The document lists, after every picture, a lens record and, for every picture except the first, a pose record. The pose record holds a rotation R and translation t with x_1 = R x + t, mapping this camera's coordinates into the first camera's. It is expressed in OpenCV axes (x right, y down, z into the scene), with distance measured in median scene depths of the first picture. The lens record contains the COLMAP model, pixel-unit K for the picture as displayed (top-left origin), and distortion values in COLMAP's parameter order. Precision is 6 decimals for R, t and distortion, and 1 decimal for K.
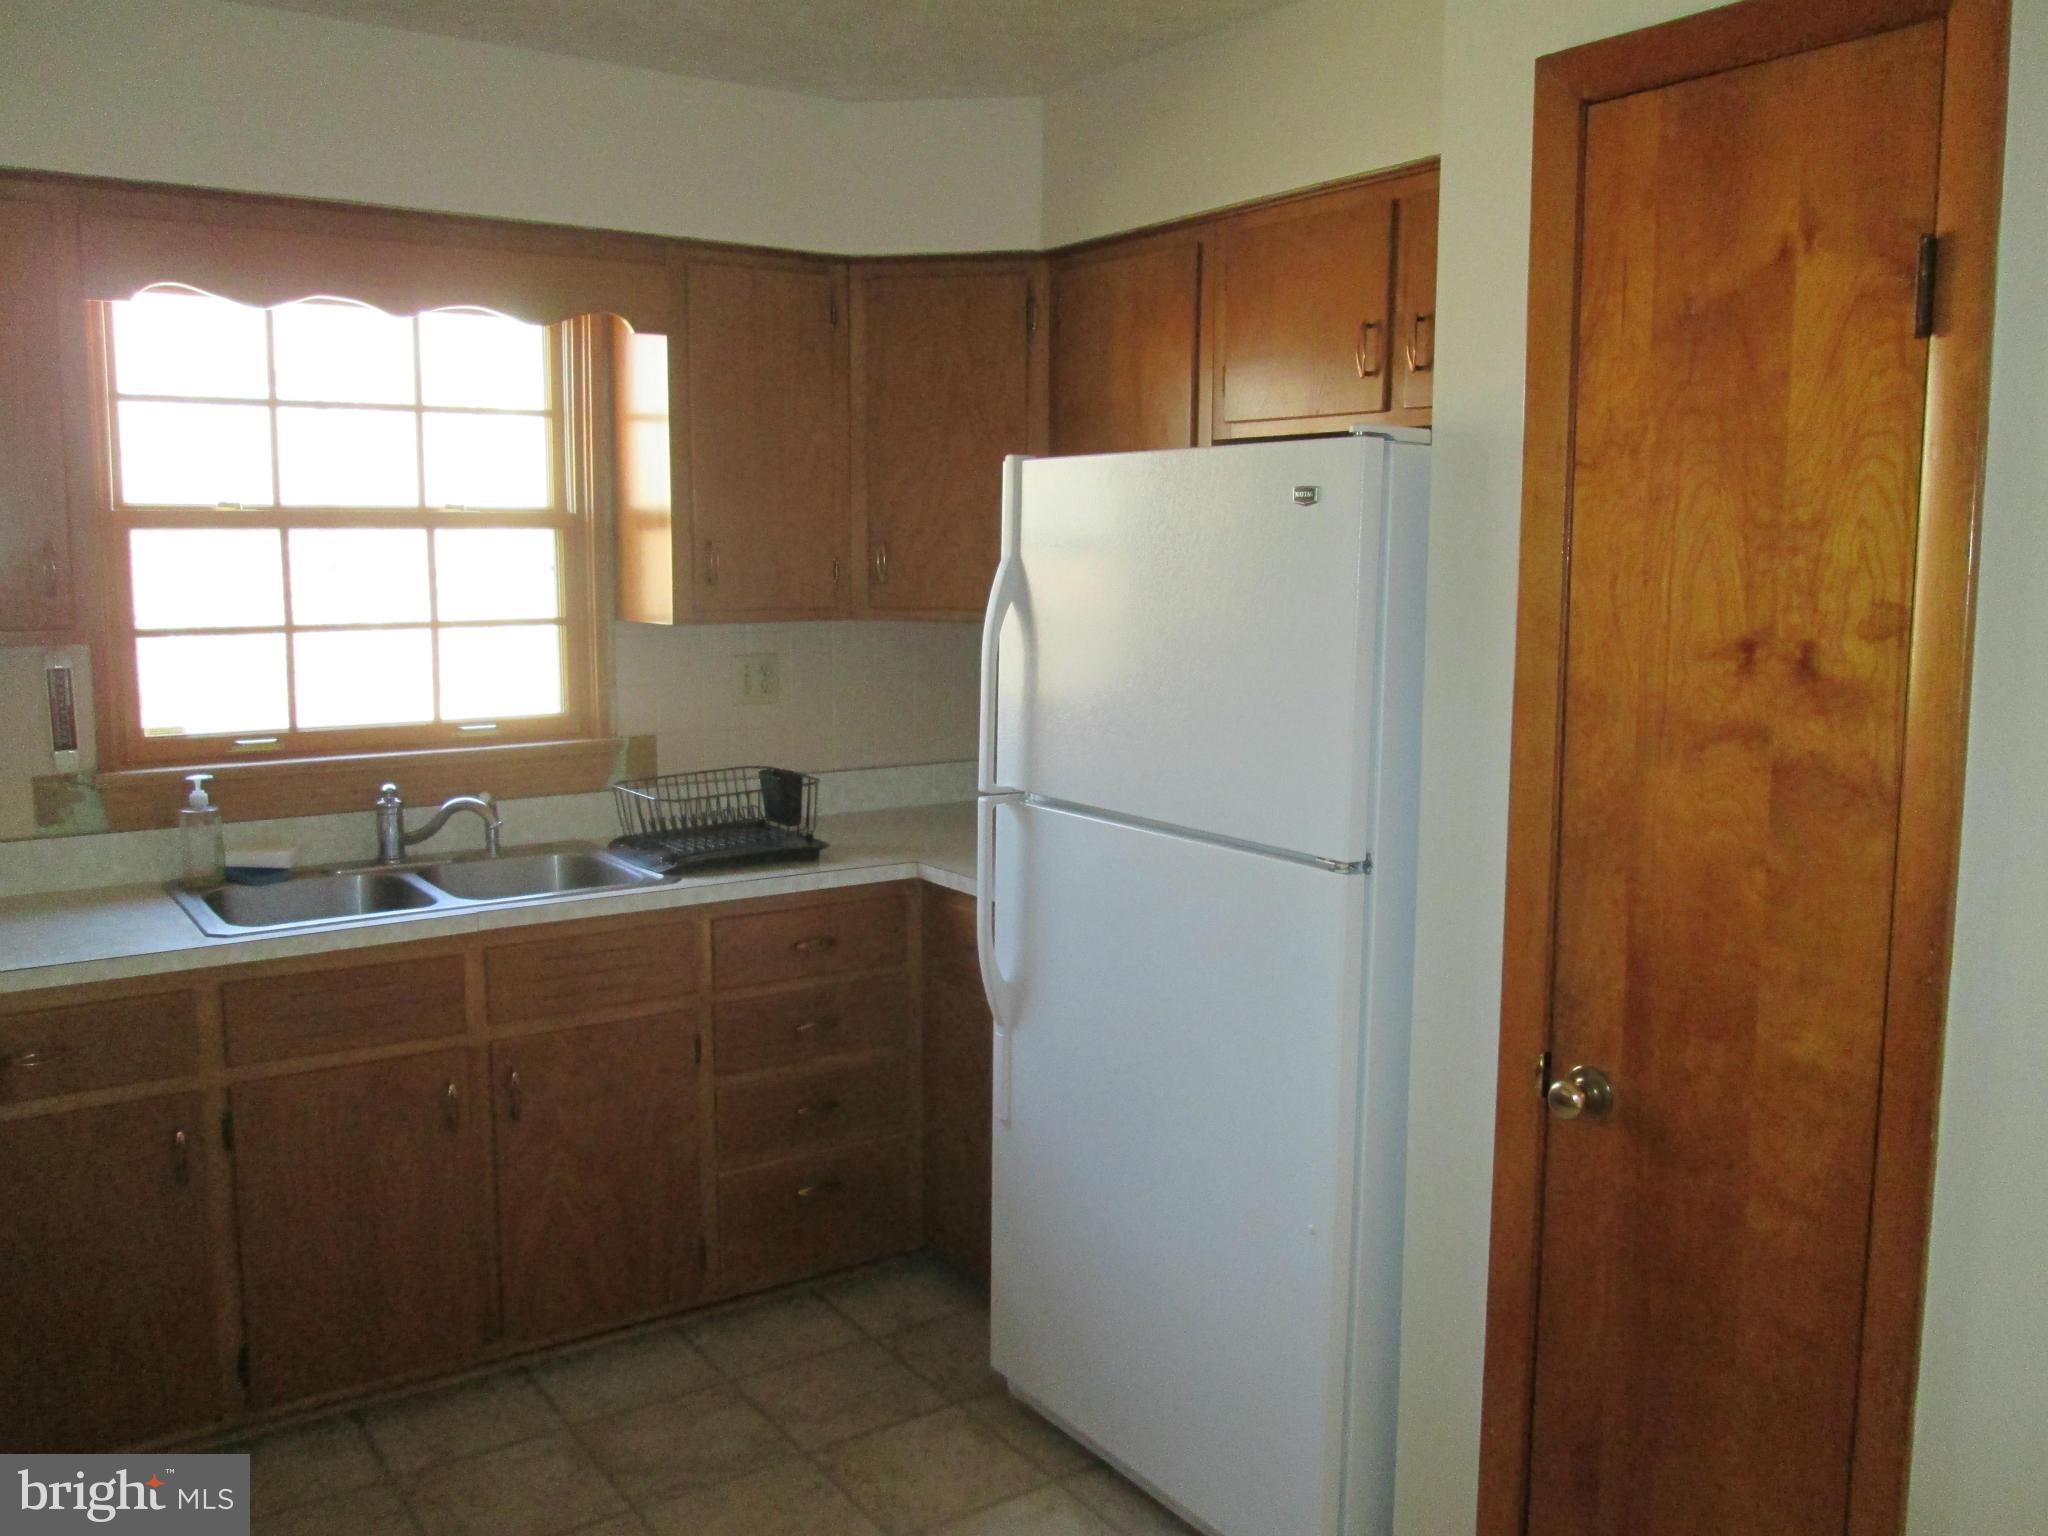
lens RADIAL K [[1698.1, 0, 1025.9], [0, 1698.1, 771.9], [0, 0, 1]] dist [-0.061763, 0.035383]
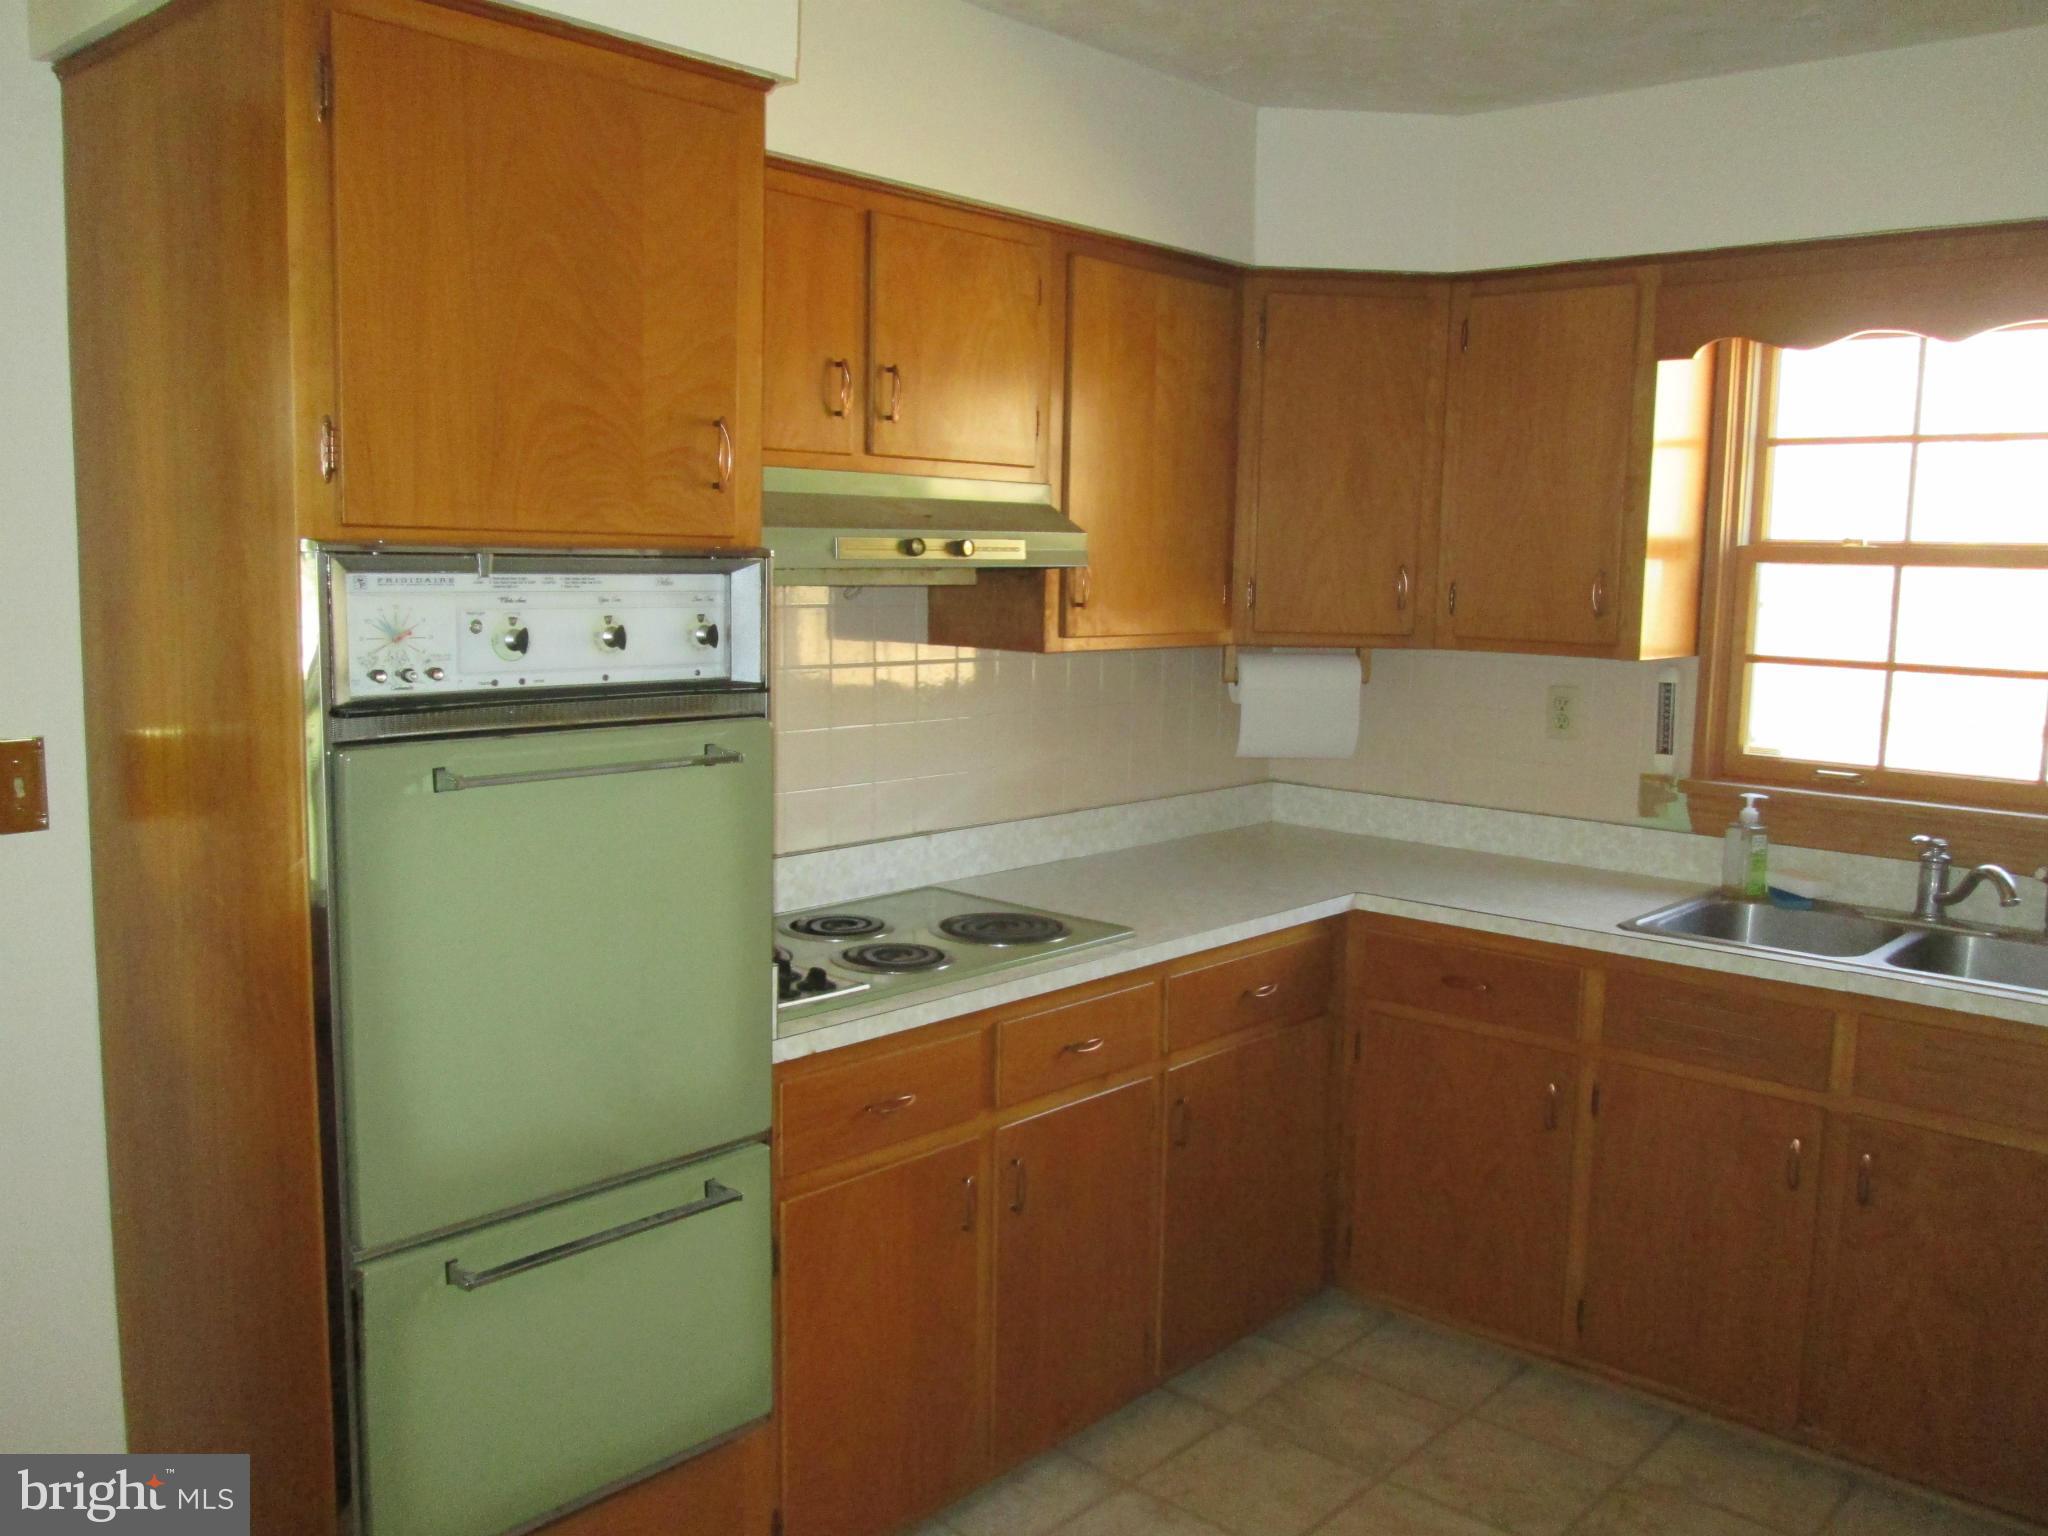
lens RADIAL K [[1698.1, 0, 1026.3], [0, 1698.1, 763.8], [0, 0, 1]] dist [-0.061763, 0.035383]
pose [[0.225527, 0.119287, -0.966907, 0.429889], [-0.153285, 0.984459, 0.085699, -0.037442], [0.962103, 0.128885, 0.240307, 0.298294]]
